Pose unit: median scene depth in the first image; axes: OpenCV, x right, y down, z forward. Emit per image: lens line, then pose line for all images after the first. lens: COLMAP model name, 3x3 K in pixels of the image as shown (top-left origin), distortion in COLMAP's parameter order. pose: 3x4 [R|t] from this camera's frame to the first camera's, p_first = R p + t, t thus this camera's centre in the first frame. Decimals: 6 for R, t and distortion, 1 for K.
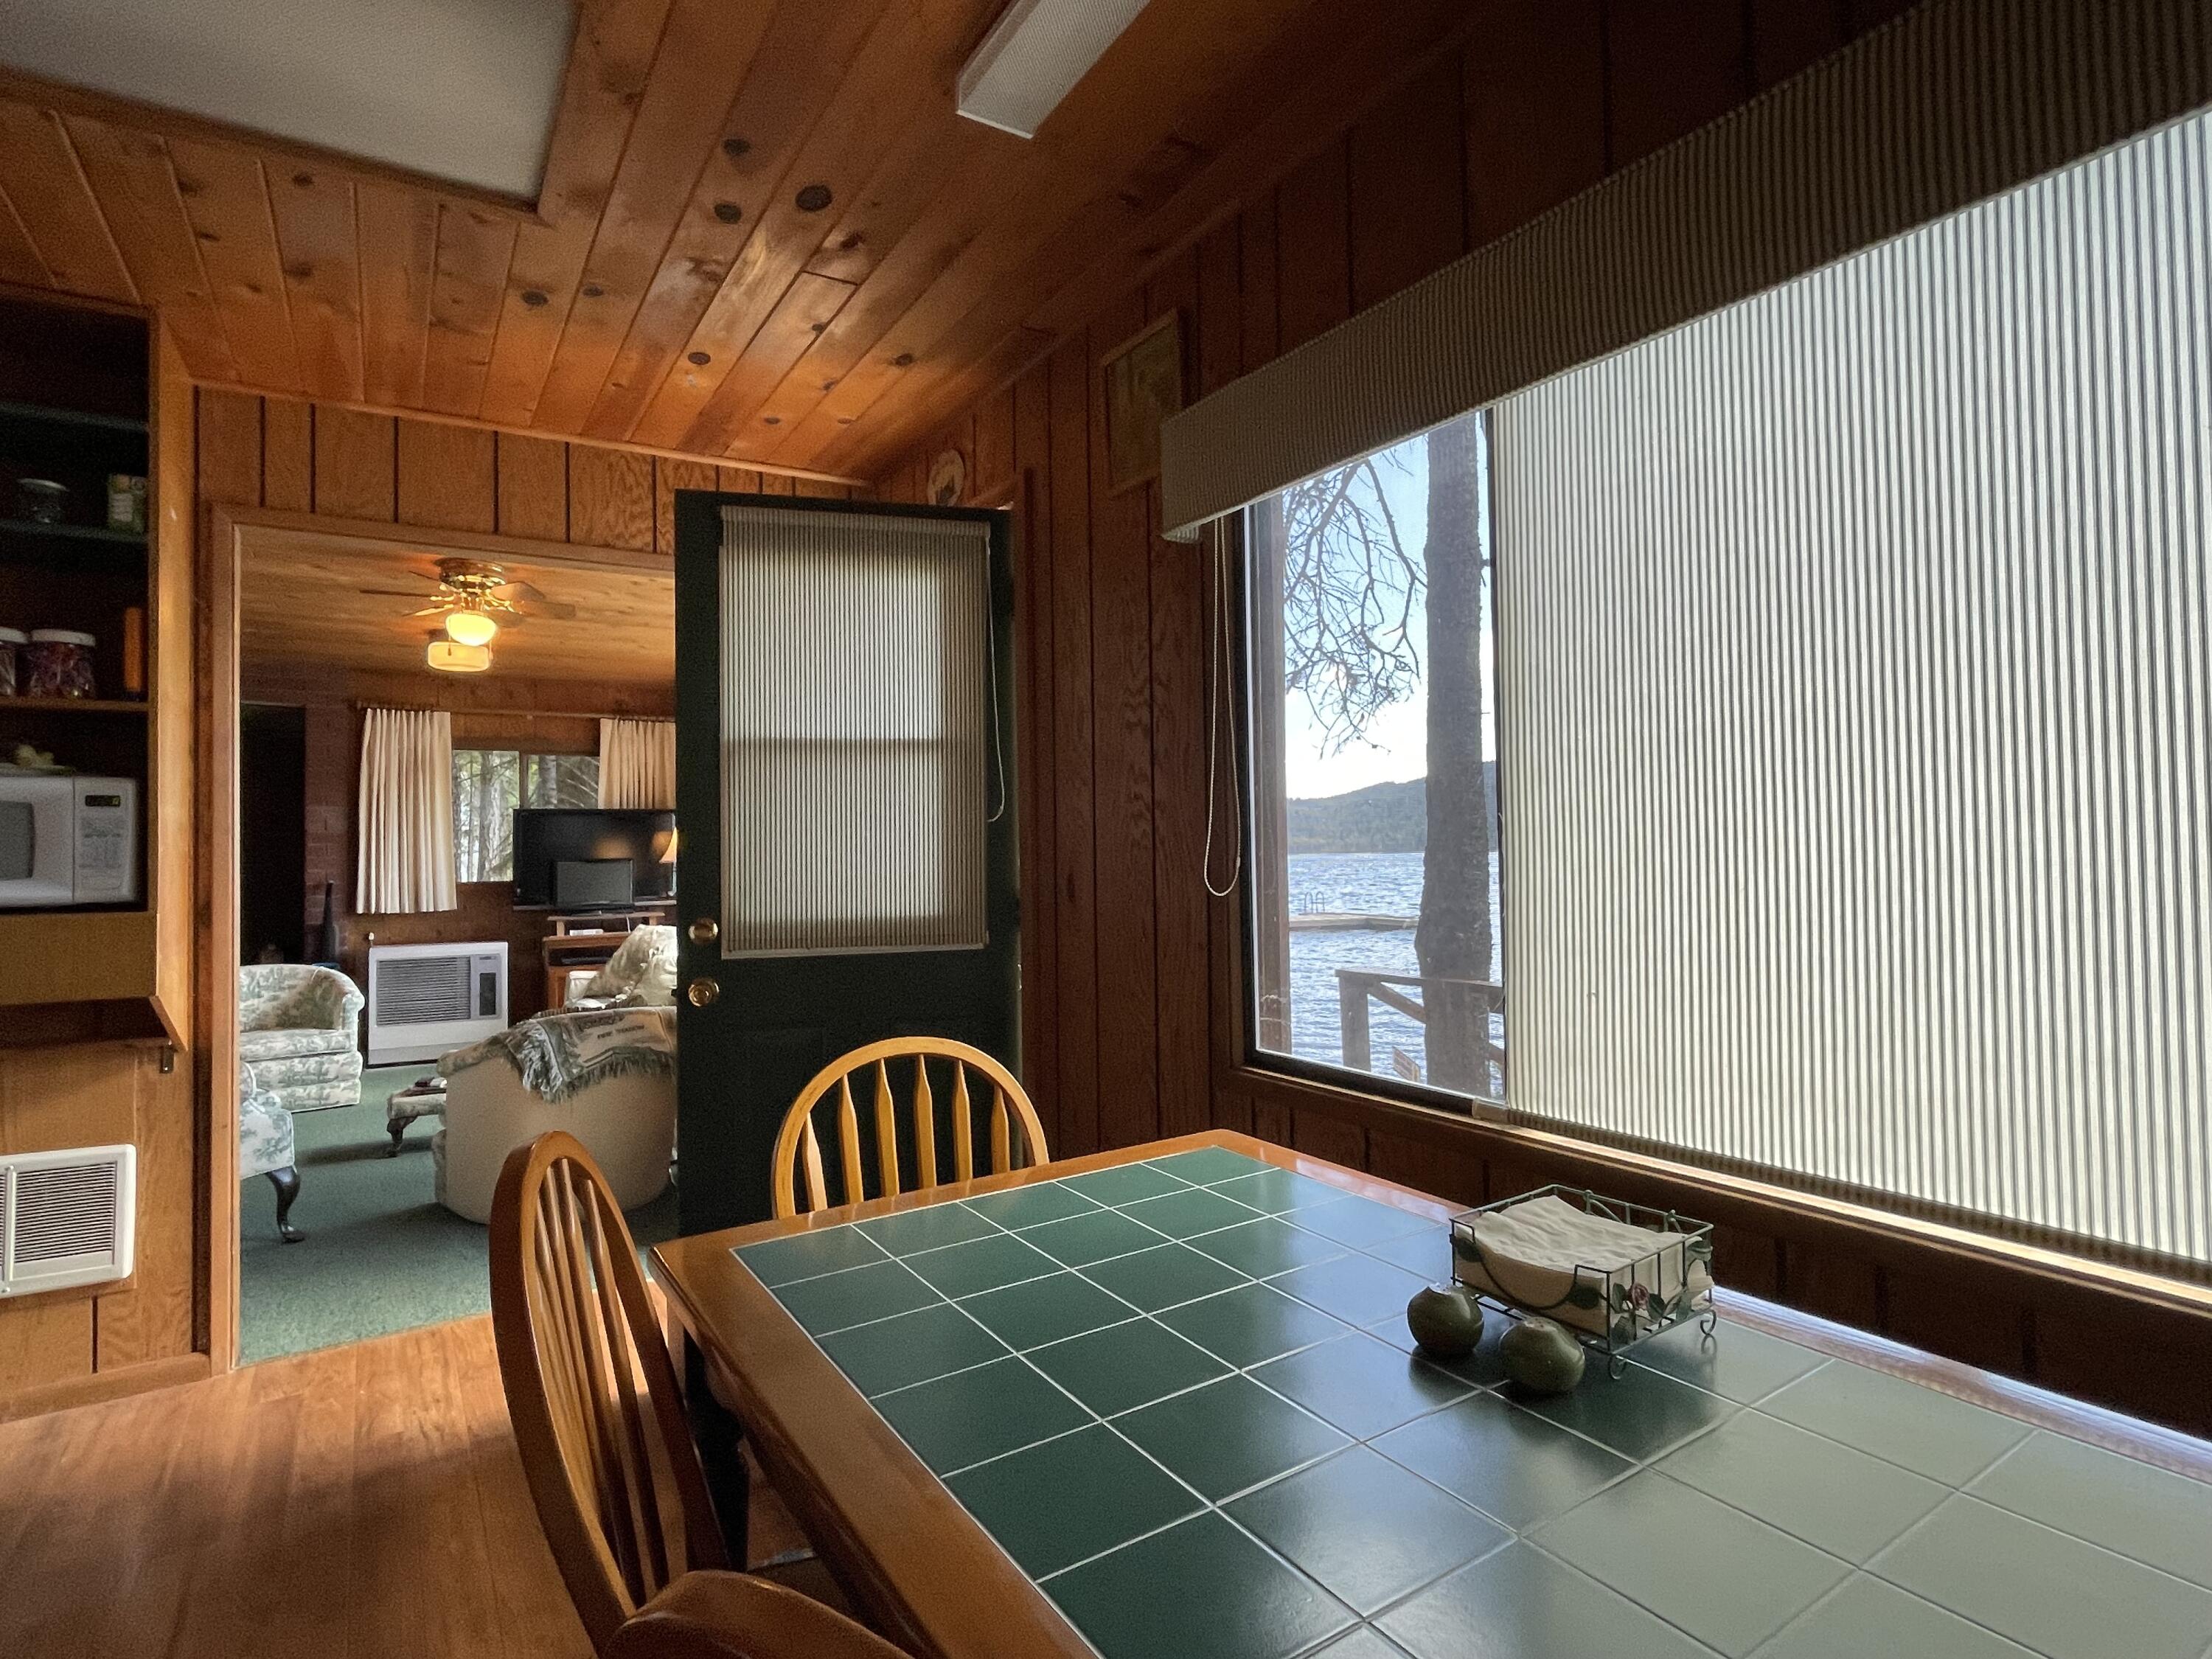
lens RADIAL K [[1134.7, 0, 1106.0], [0, 1134.7, 829.5], [0, 0, 1]] dist [-0.004955, -0.000198]
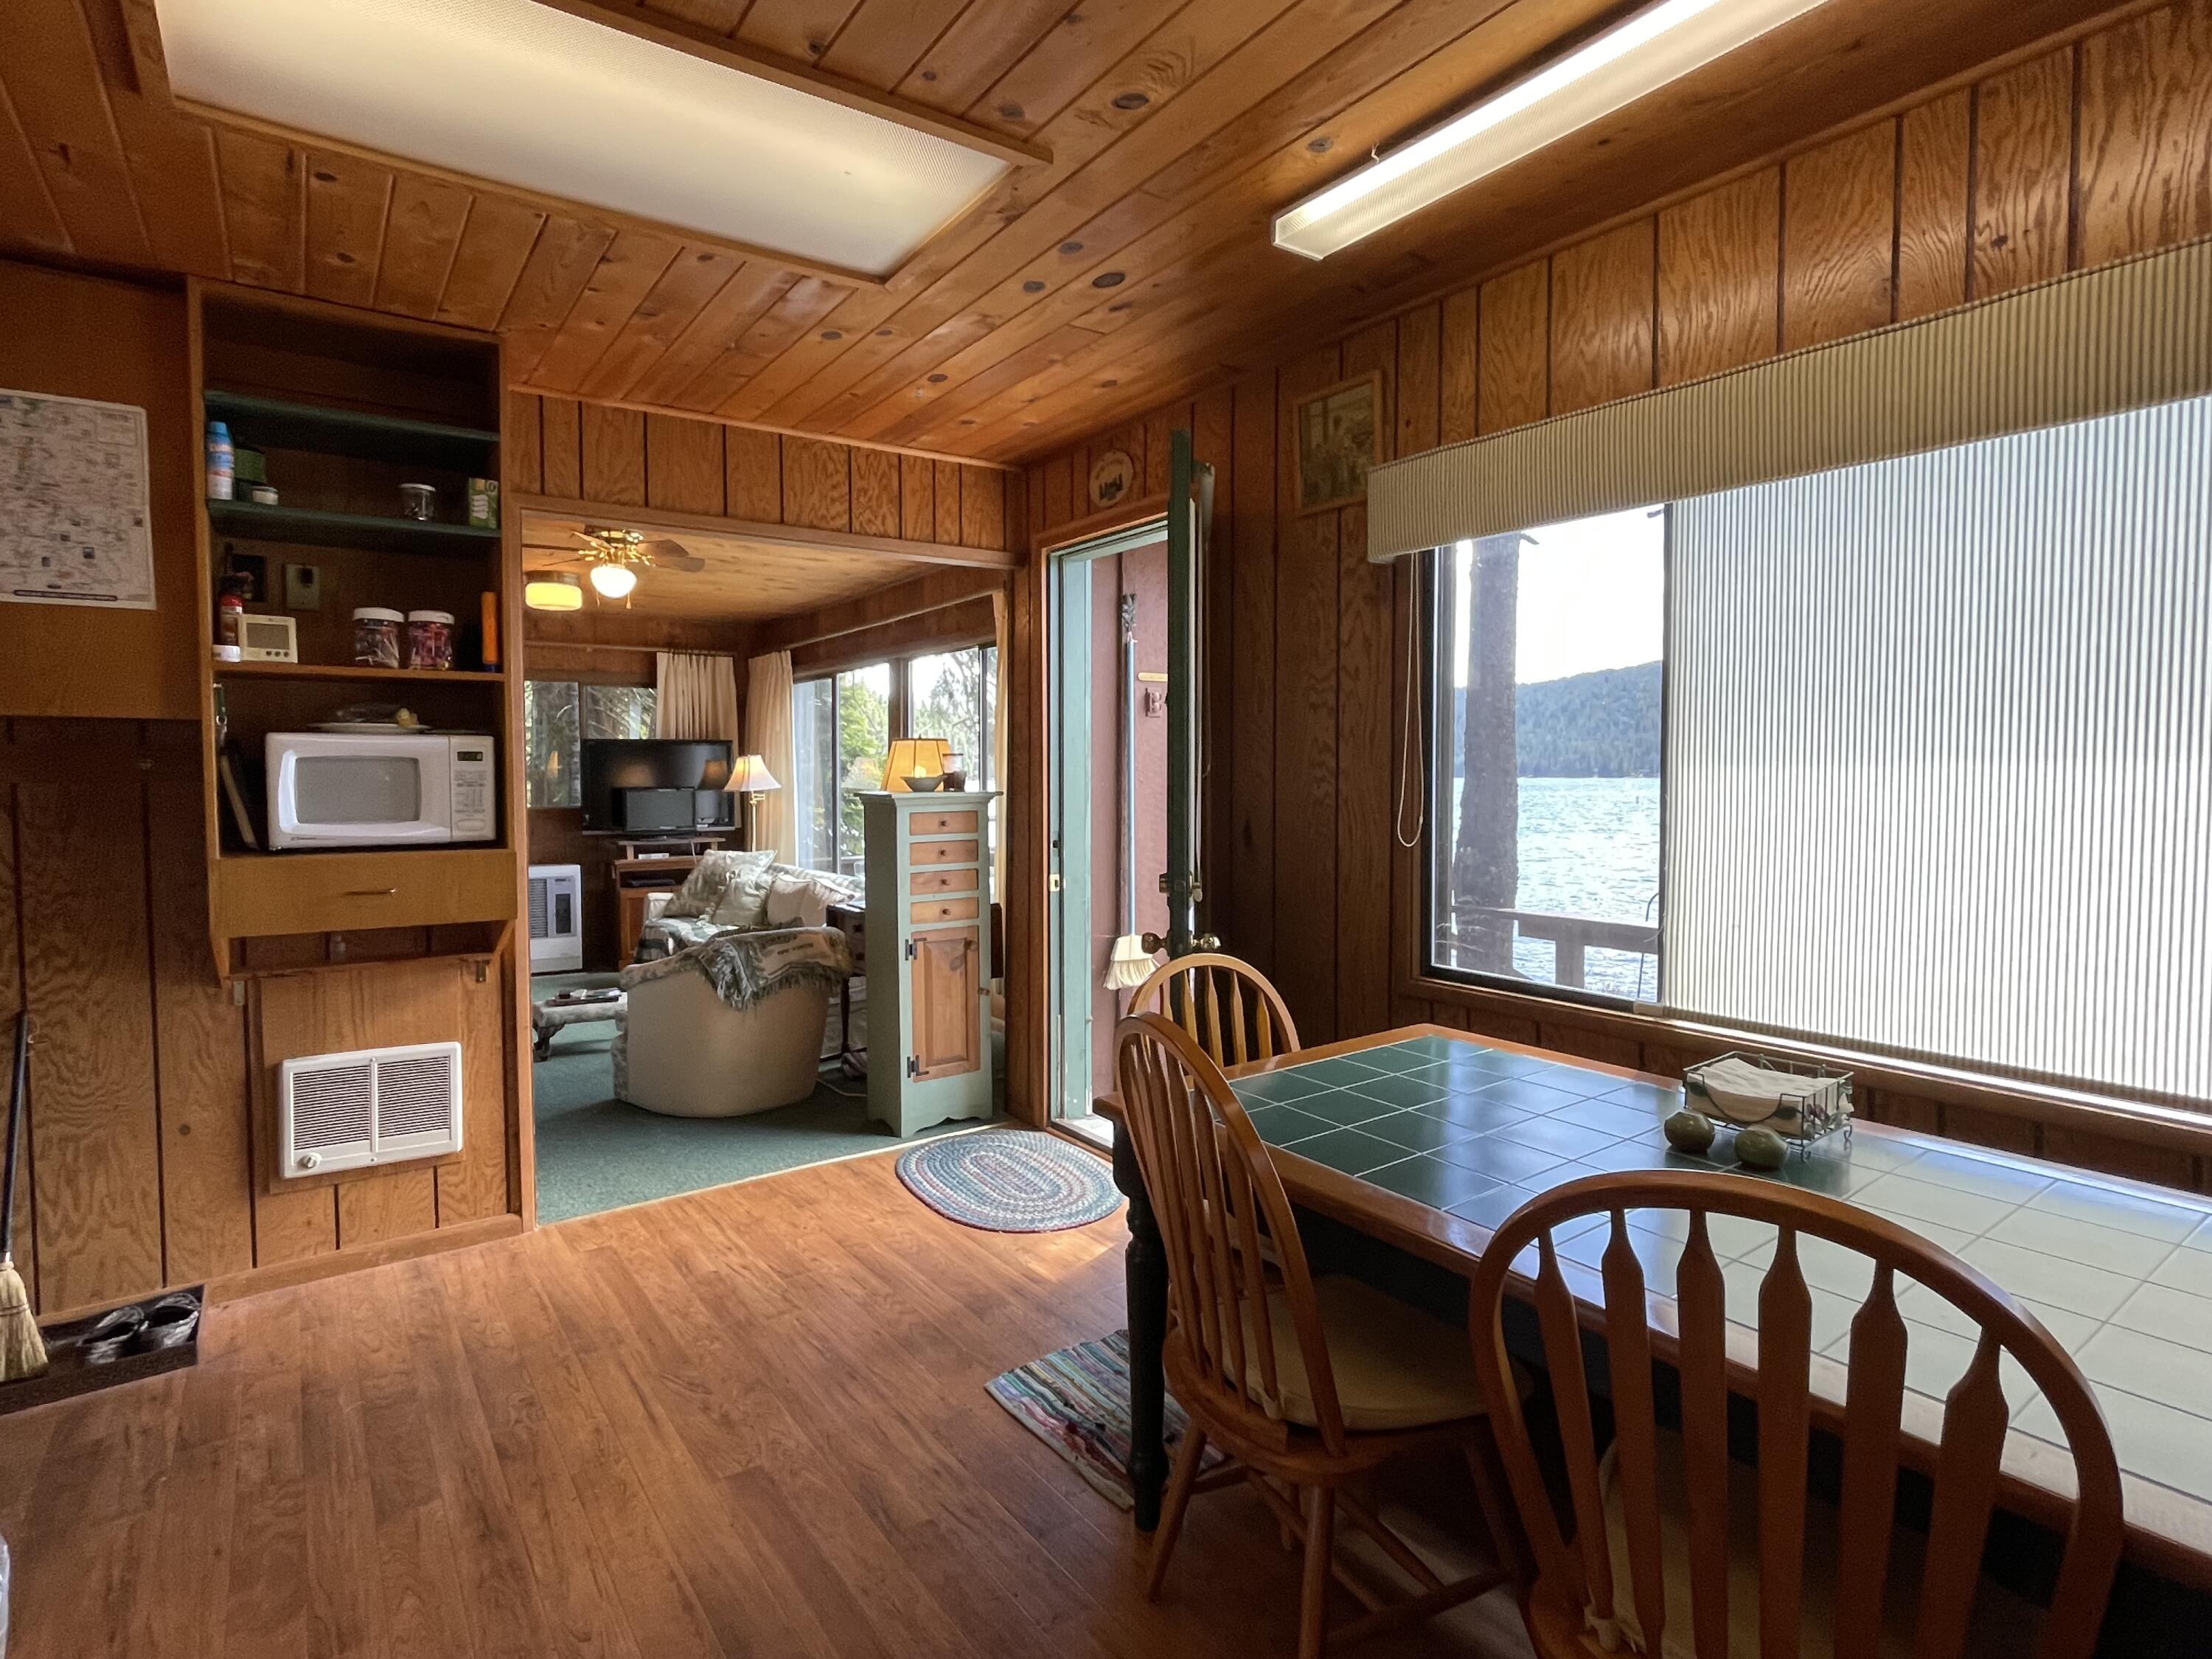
lens RADIAL K [[1134.7, 0, 1106.0], [0, 1134.7, 829.5], [0, 0, 1]] dist [-0.004955, -0.000198]
pose [[0.998275, 0.010625, 0.057746, -0.248714], [-0.014605, 0.997513, 0.068954, -0.035326], [-0.056870, -0.069678, 0.995947, -0.205559]]
